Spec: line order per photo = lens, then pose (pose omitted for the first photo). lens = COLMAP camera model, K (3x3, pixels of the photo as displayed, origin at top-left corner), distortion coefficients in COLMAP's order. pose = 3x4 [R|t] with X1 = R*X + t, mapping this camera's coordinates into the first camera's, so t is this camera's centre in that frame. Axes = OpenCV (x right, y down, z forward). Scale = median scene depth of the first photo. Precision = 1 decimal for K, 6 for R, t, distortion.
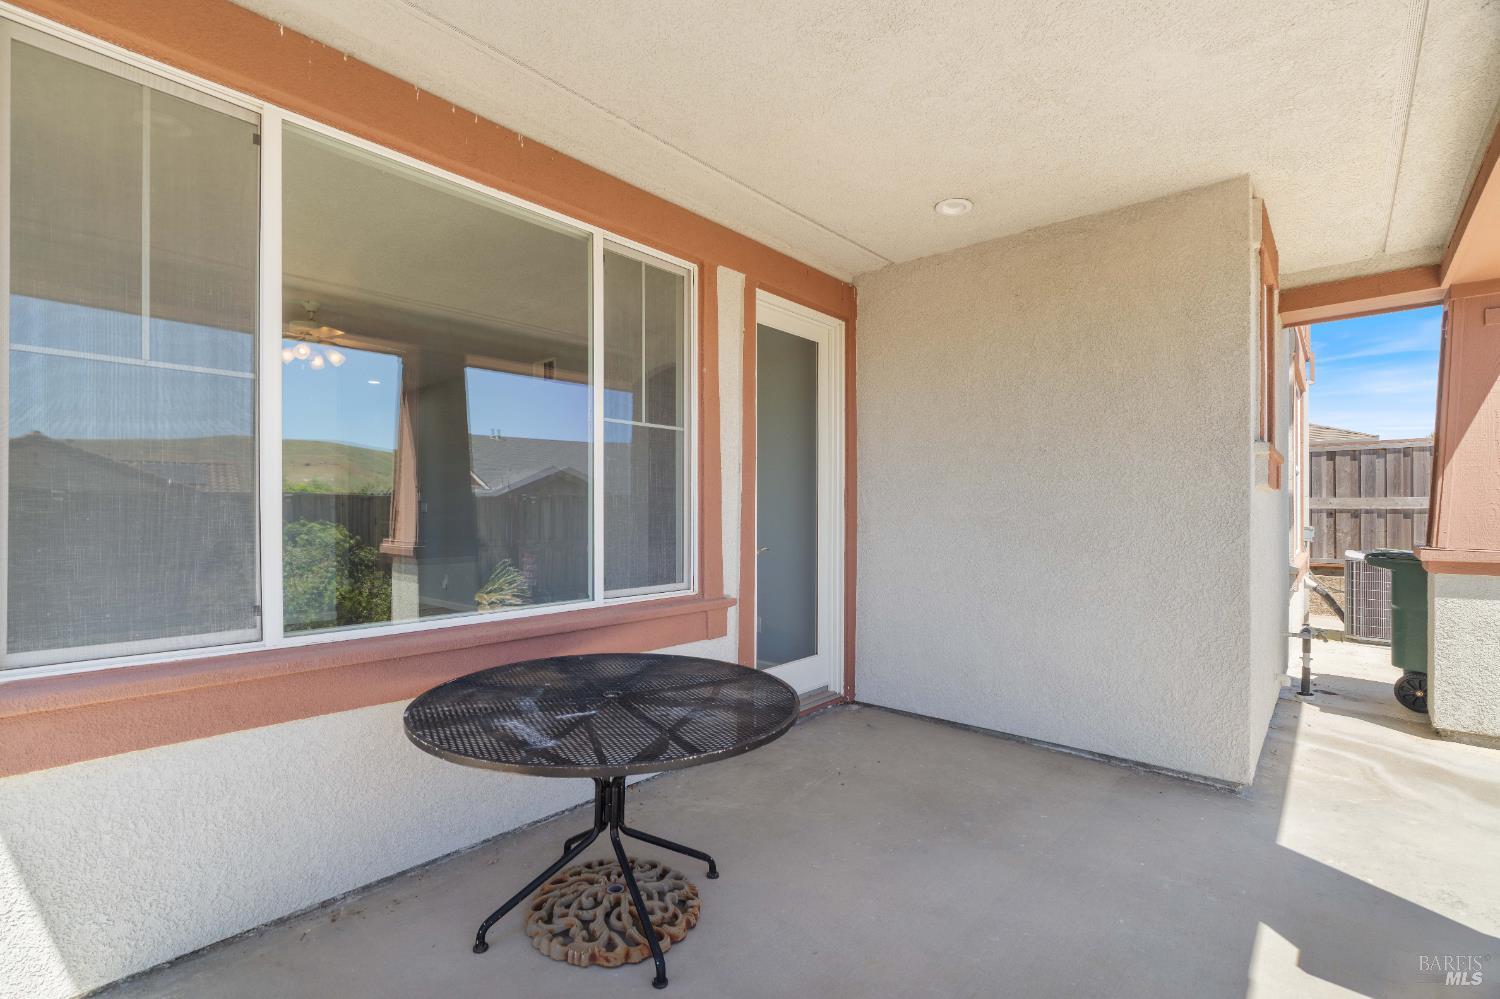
lens RADIAL K [[682.7, 0, 745.5], [0, 682.7, 507.2], [0, 0, 1]] dist [-0.007726, 0.001829]
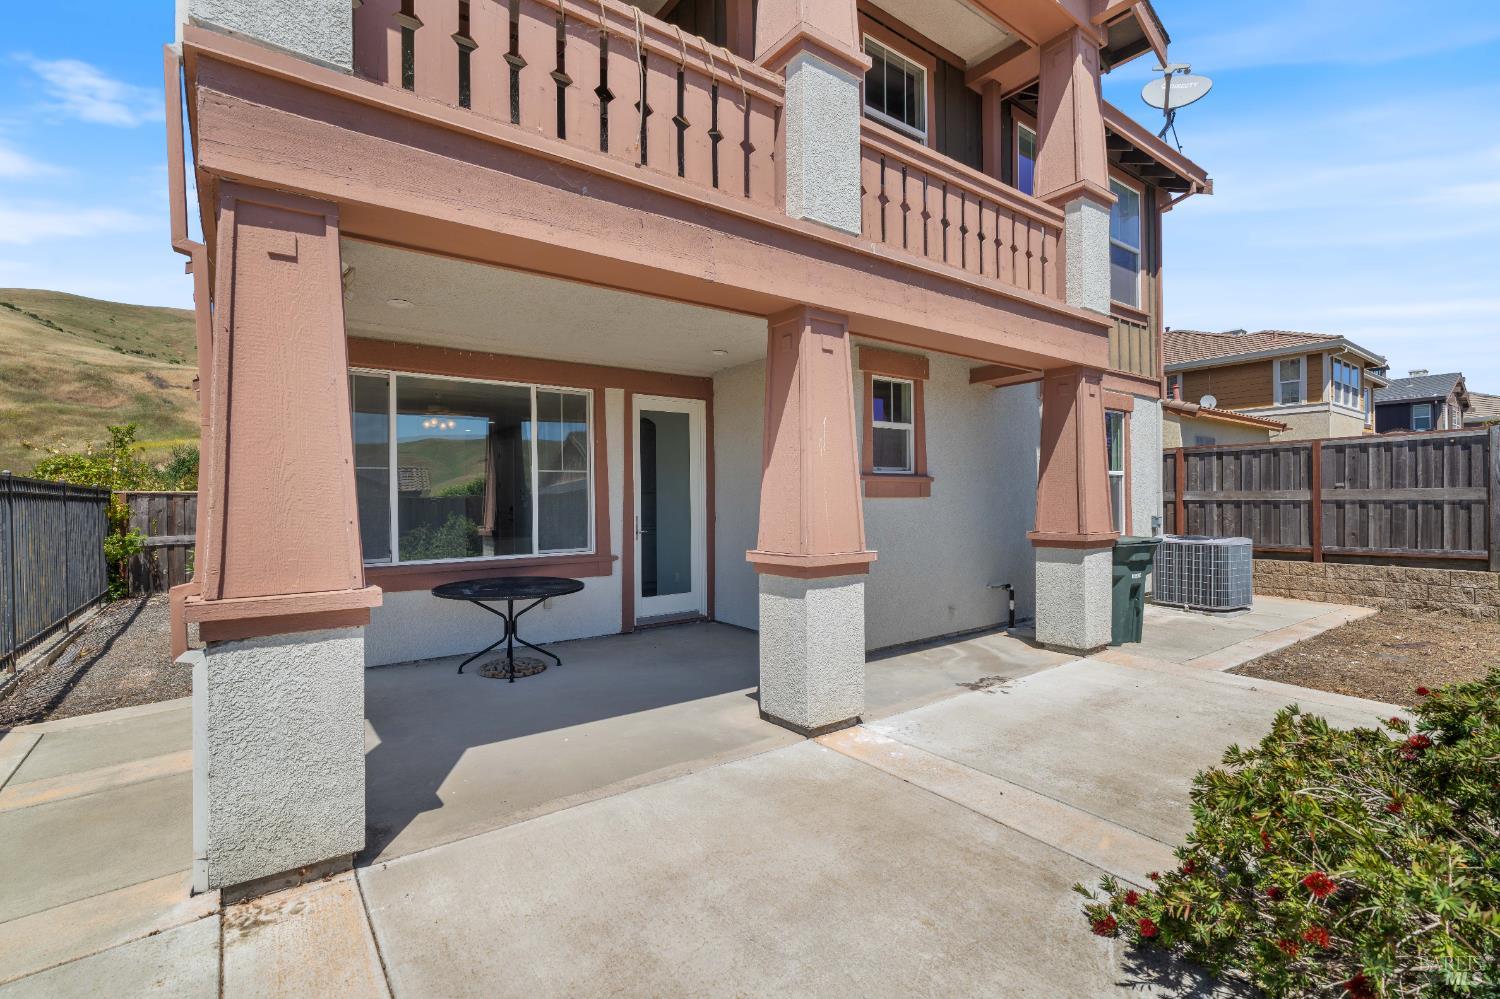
lens RADIAL K [[682.7, 0, 751.7], [0, 682.7, 500.7], [0, 0, 1]] dist [-0.007726, 0.001829]
pose [[0.977755, -0.008274, -0.209589, 0.710367], [0.010436, 0.999903, 0.009211, -0.037045], [0.209492, -0.011194, 0.977746, -0.764761]]
